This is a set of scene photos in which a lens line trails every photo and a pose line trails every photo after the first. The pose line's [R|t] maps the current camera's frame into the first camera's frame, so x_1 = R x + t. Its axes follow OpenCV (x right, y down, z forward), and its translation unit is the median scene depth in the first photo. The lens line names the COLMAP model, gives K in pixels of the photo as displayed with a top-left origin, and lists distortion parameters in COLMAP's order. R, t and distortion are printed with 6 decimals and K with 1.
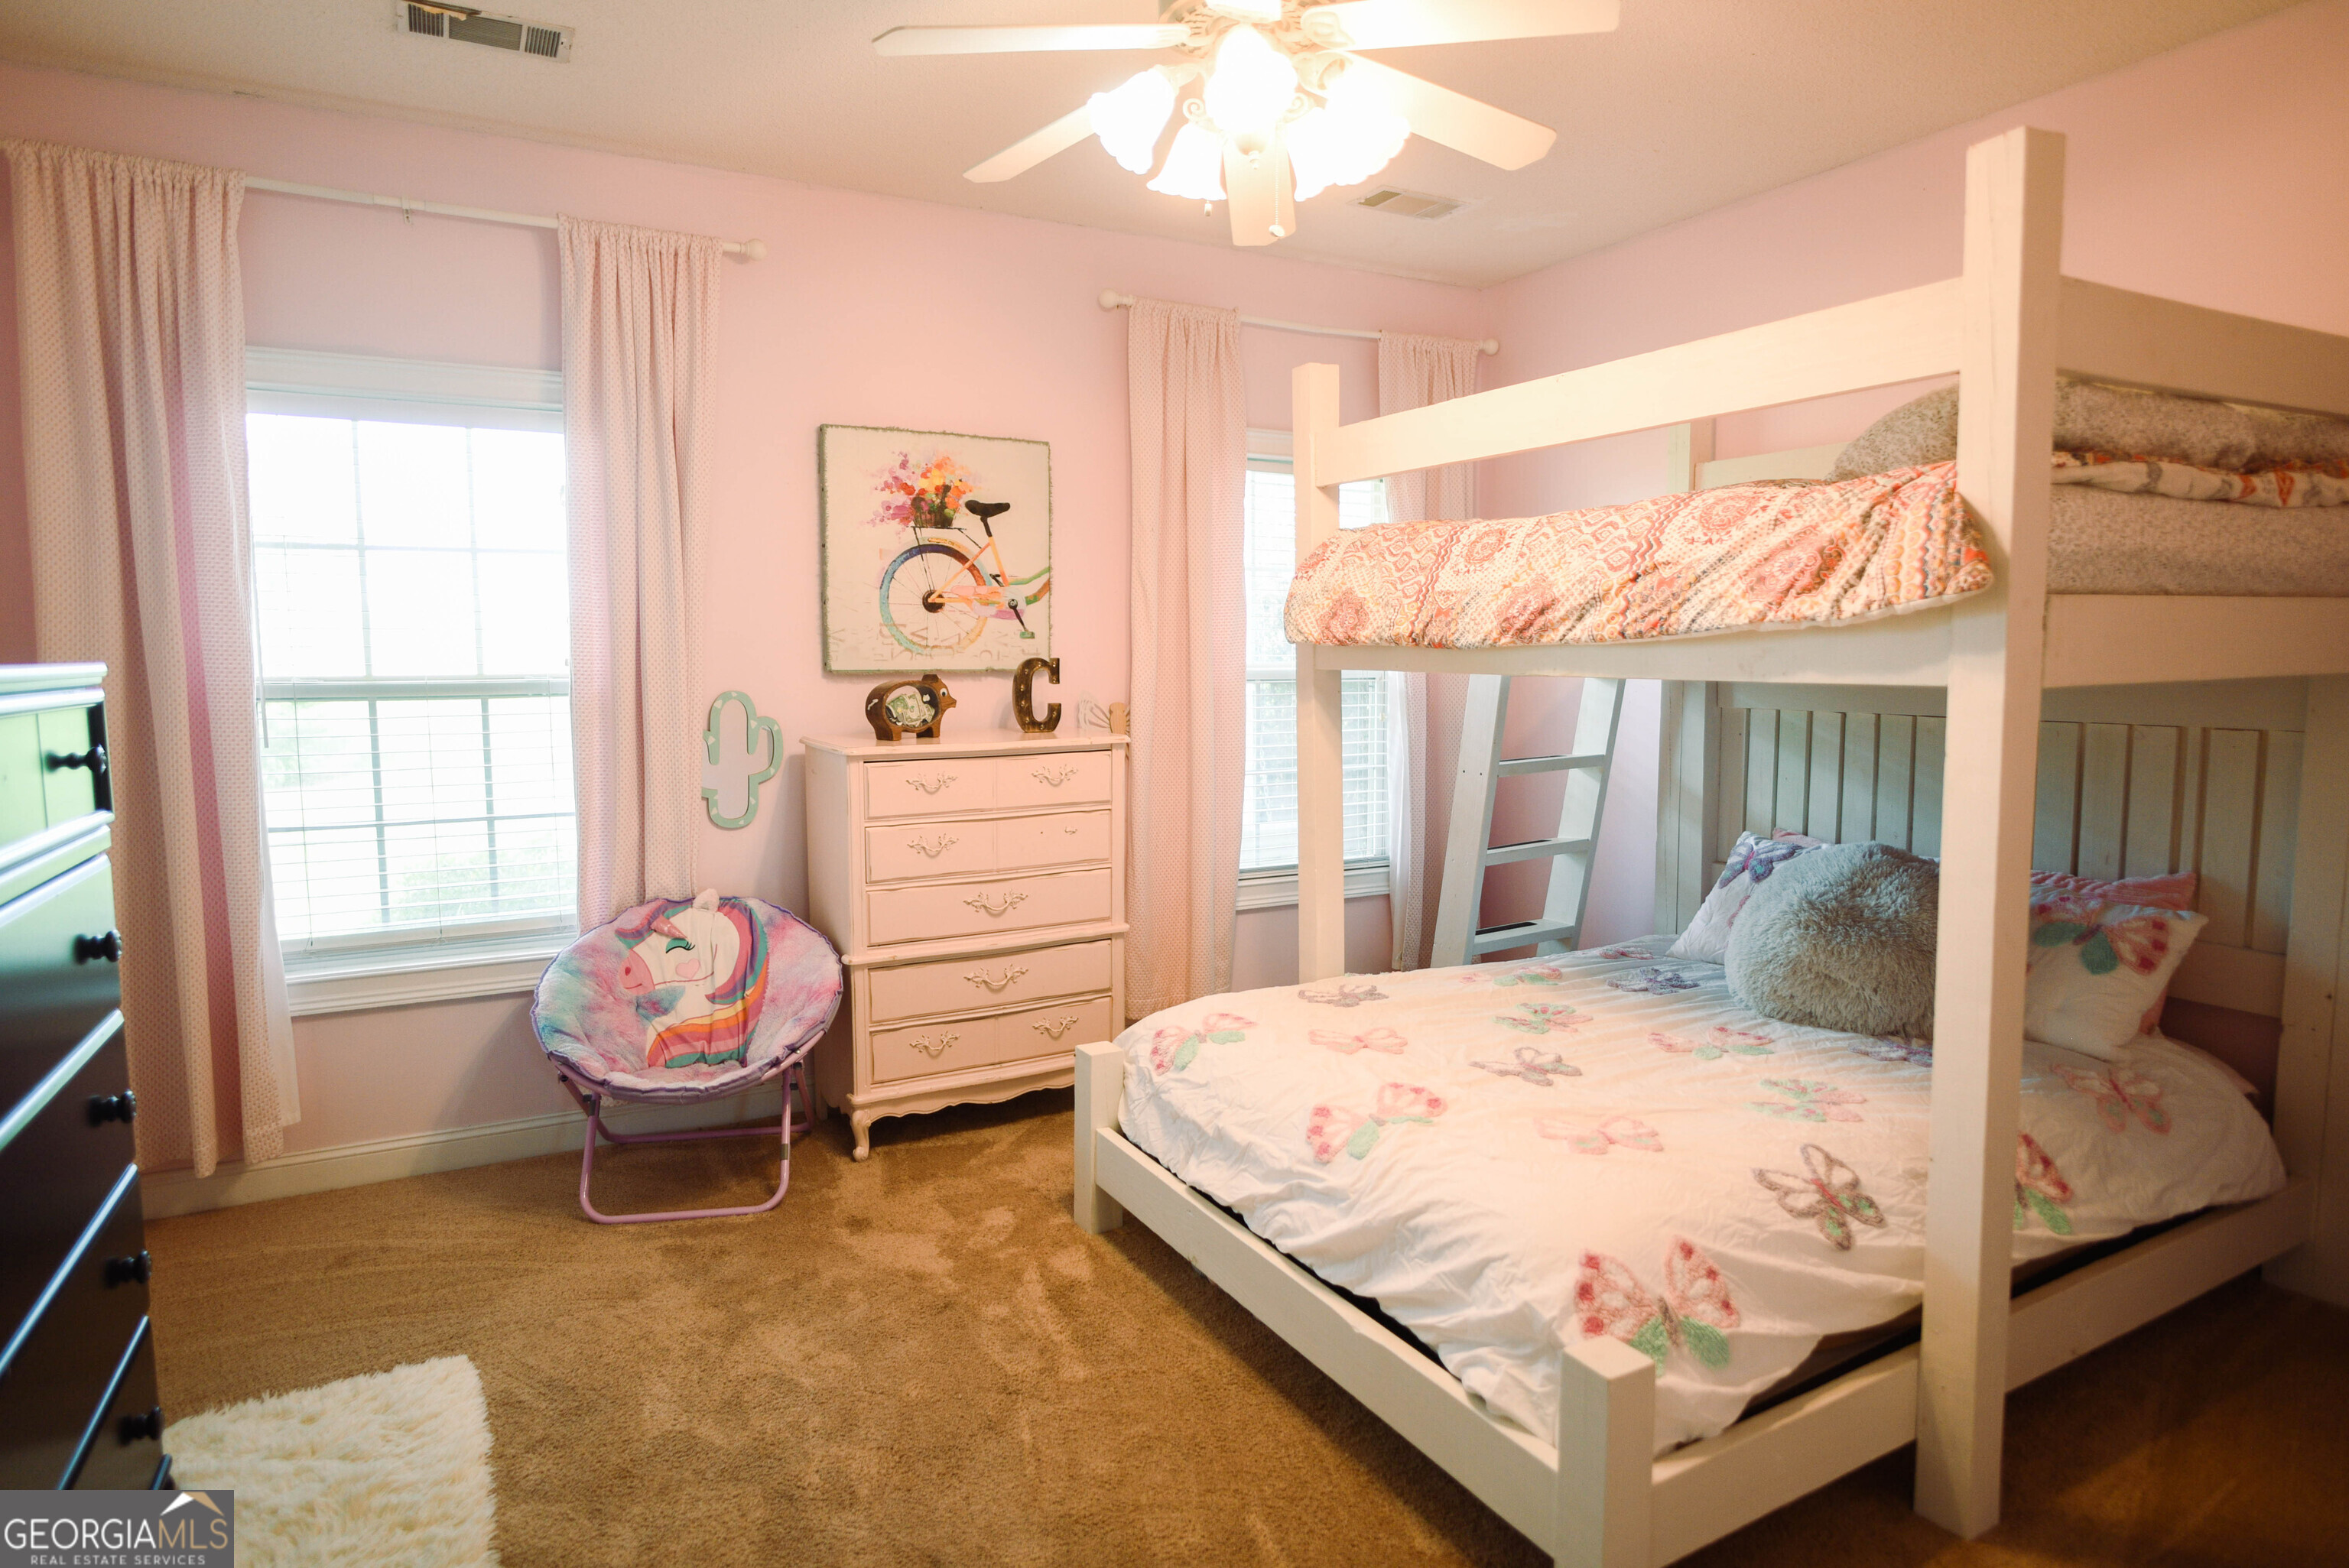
lens RADIAL K [[1339.5, 0, 1174.5], [0, 1339.5, 784.0], [0, 0, 1]] dist [-0.032441, 0.017054]
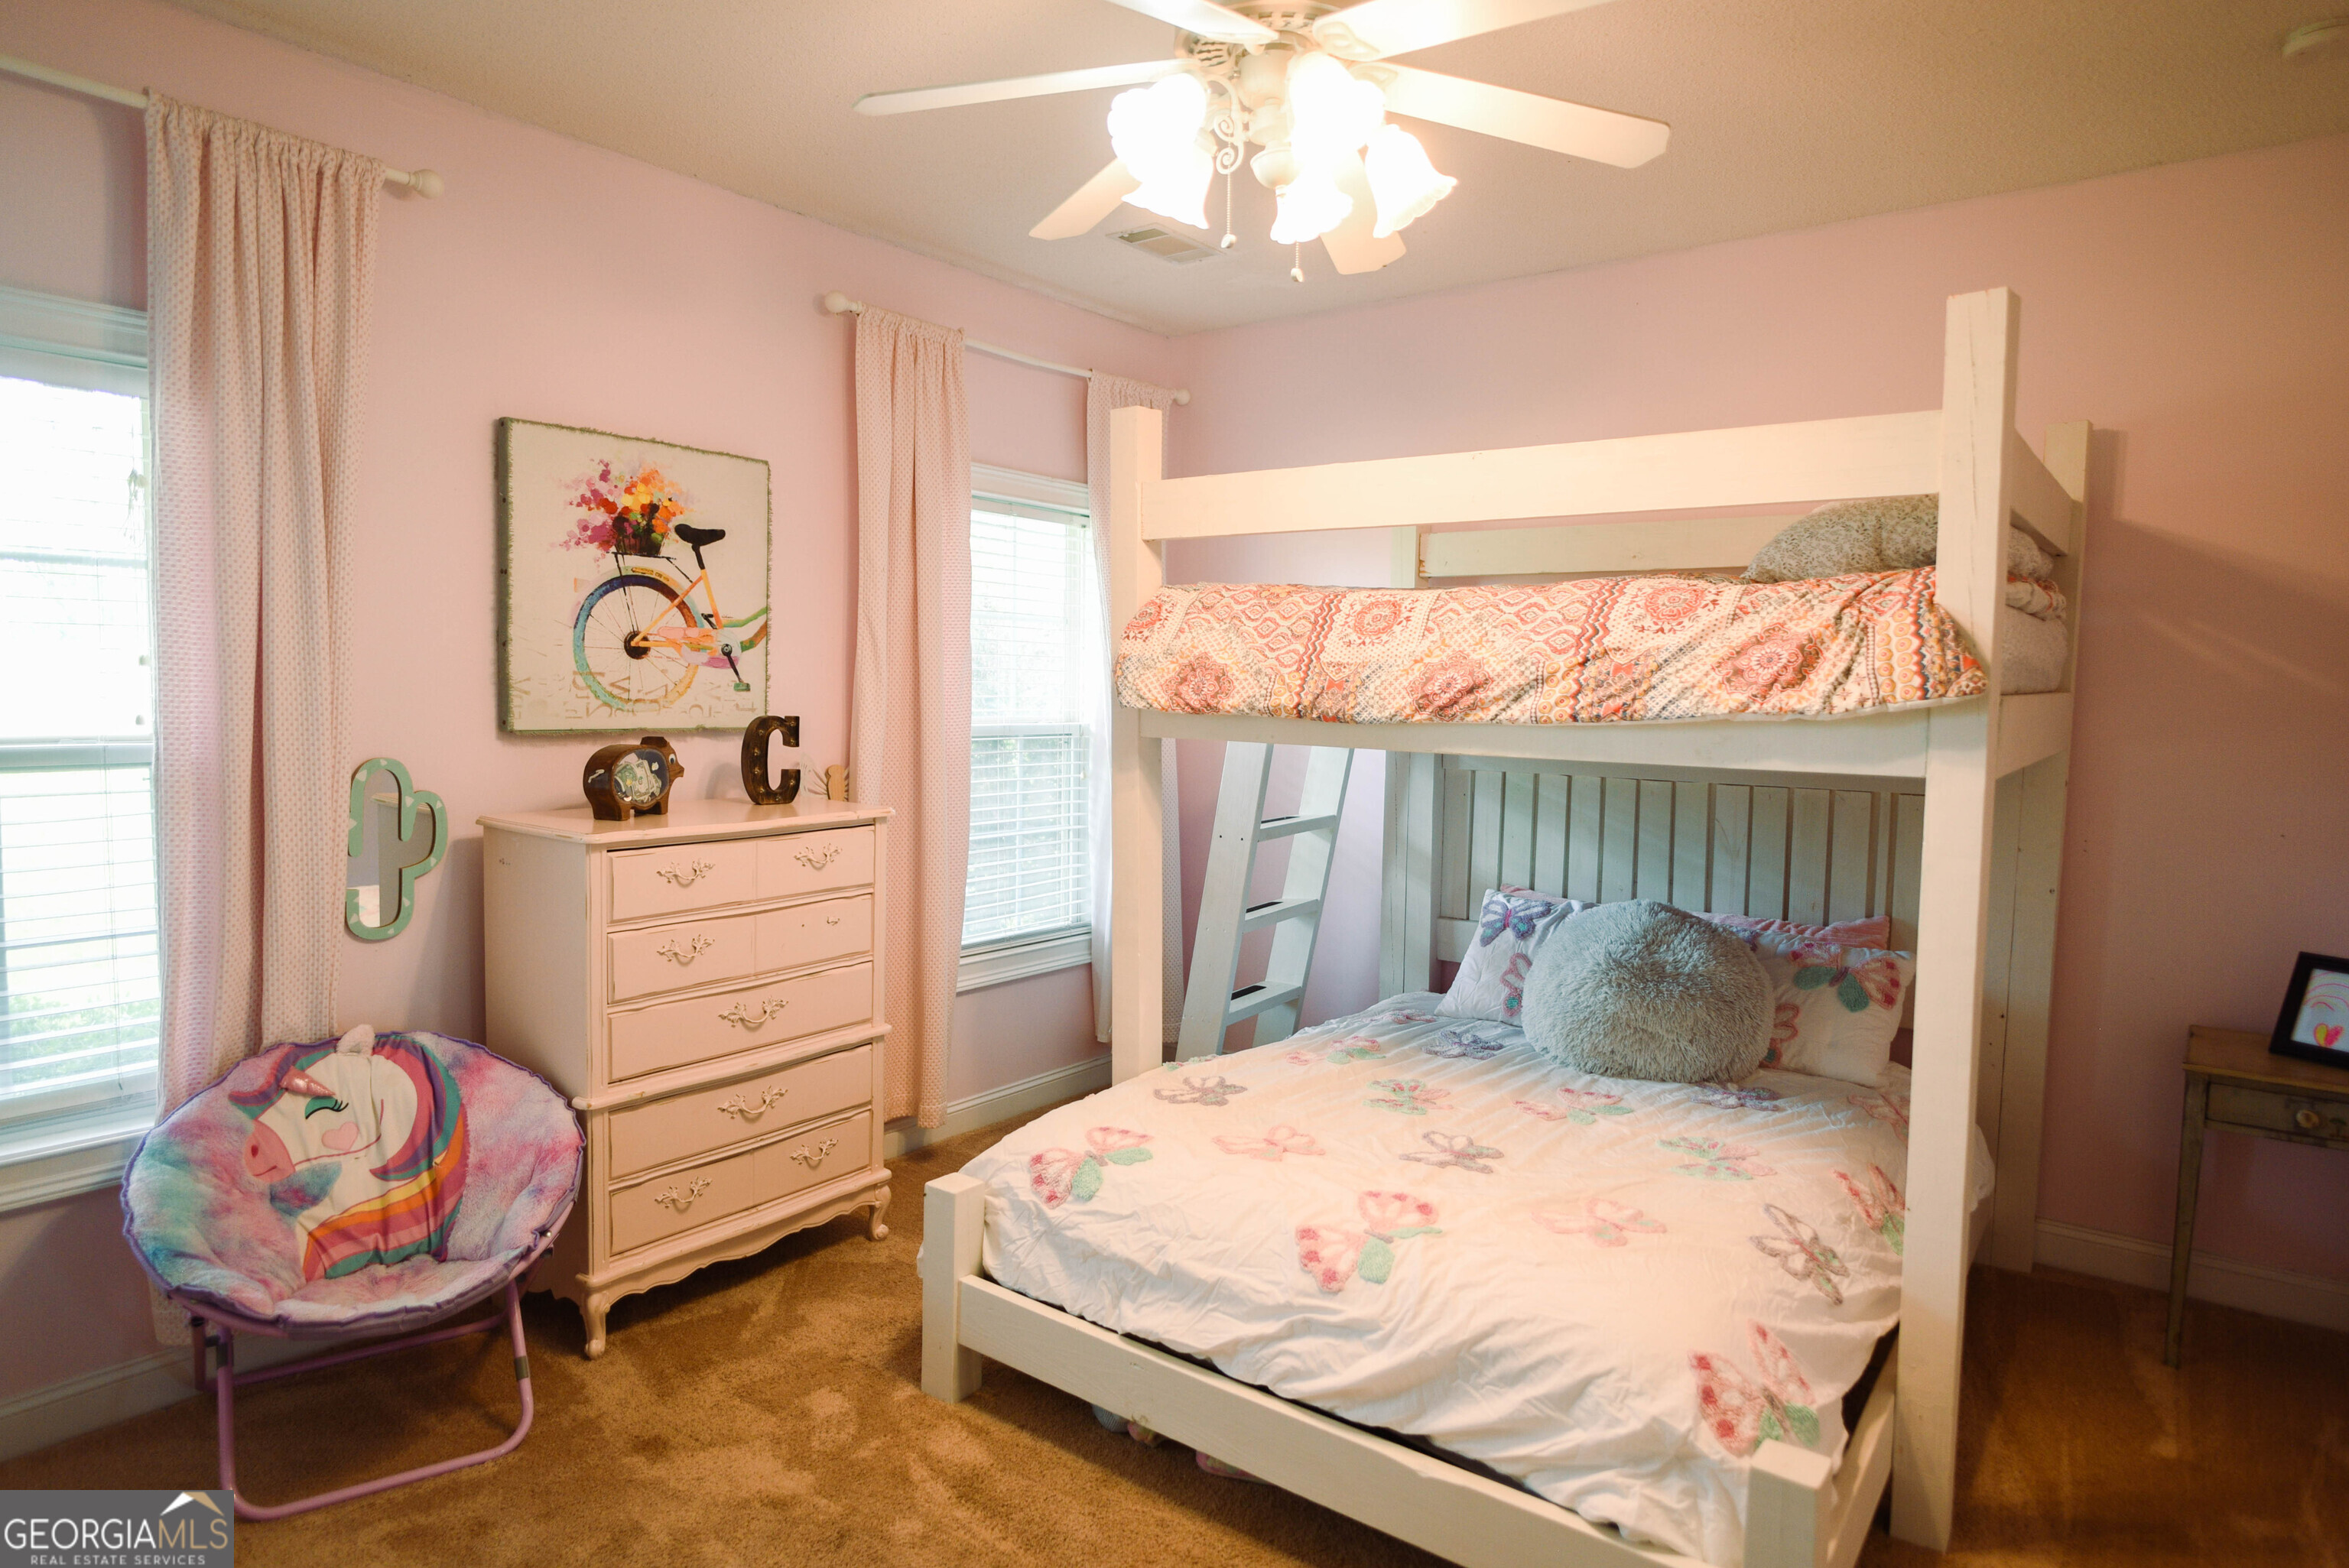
lens RADIAL K [[1375.2, 0, 1174.5], [0, 1375.2, 784.0], [0, 0, 1]] dist [-0.035602, 0.021332]
pose [[0.913666, -0.010351, 0.406335, -0.270371], [0.020137, 0.999601, -0.019814, -0.035438], [-0.405967, 0.026286, 0.913510, 0.132570]]
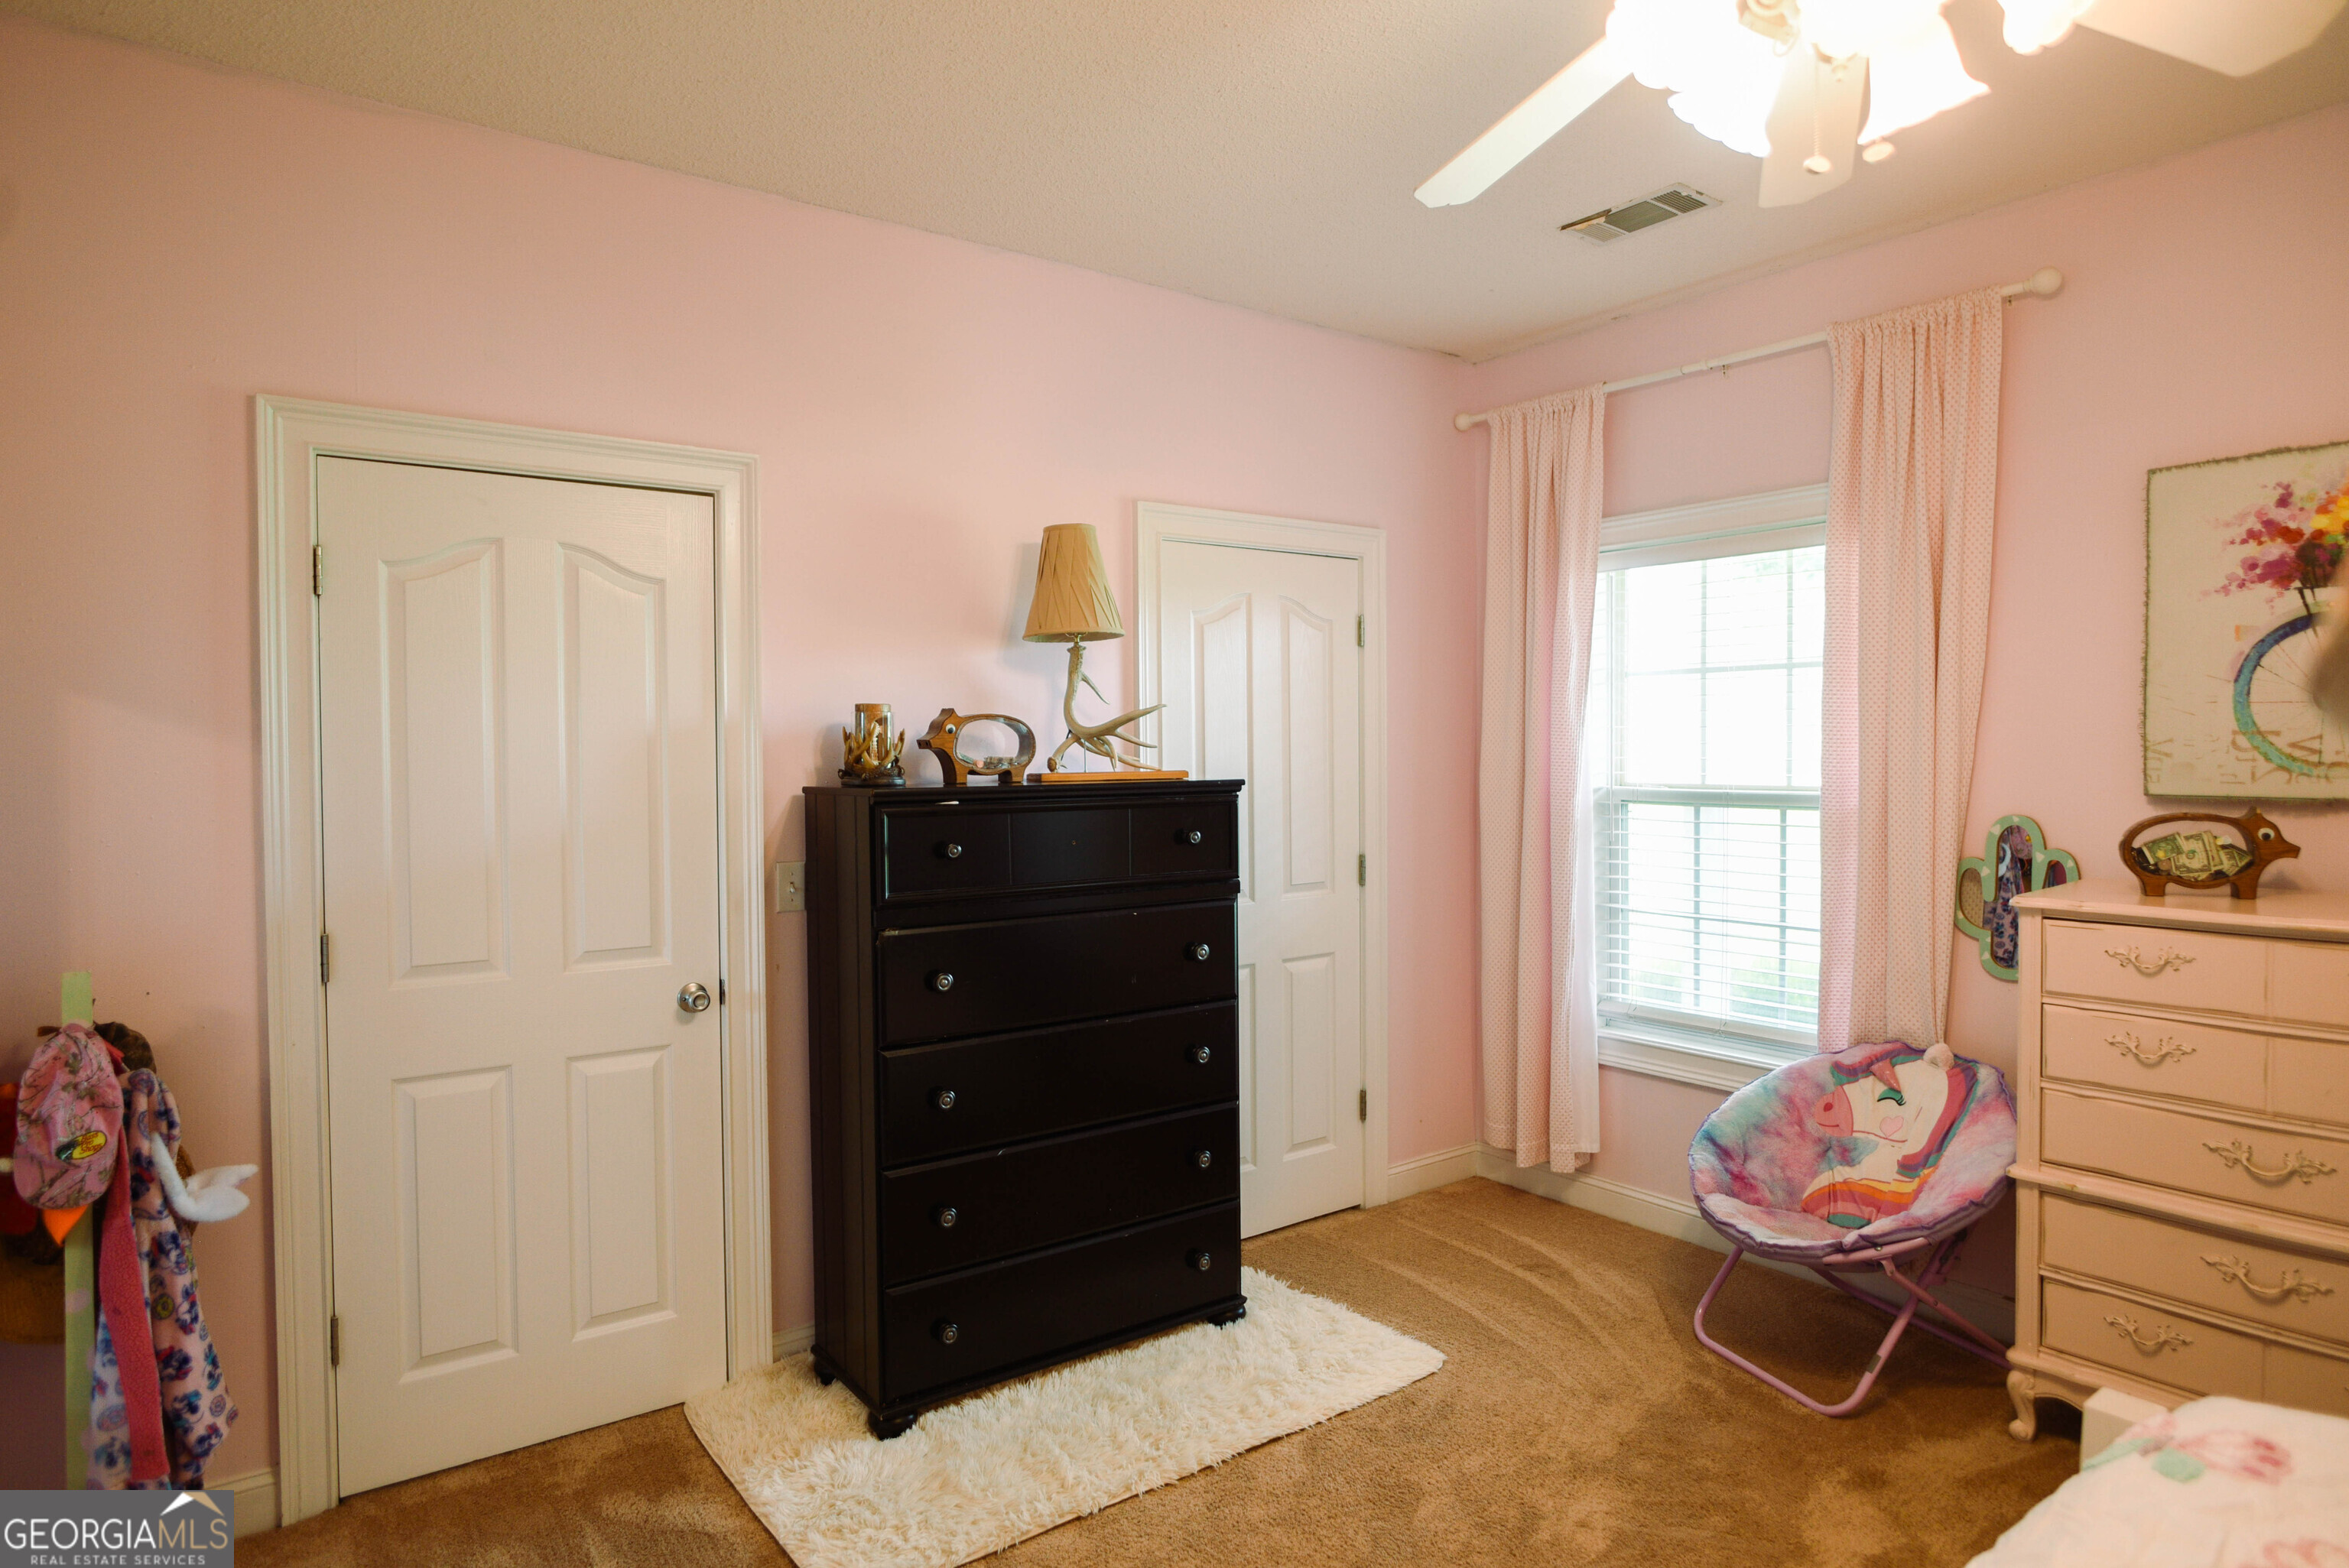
lens RADIAL K [[1339.5, 0, 1174.5], [0, 1339.5, 784.0], [0, 0, 1]] dist [-0.032441, 0.017054]
pose [[0.141573, 0.029843, -0.989478, 0.472059], [-0.091060, 0.995700, 0.017001, -0.063856], [0.985731, 0.087695, 0.143682, 0.422265]]
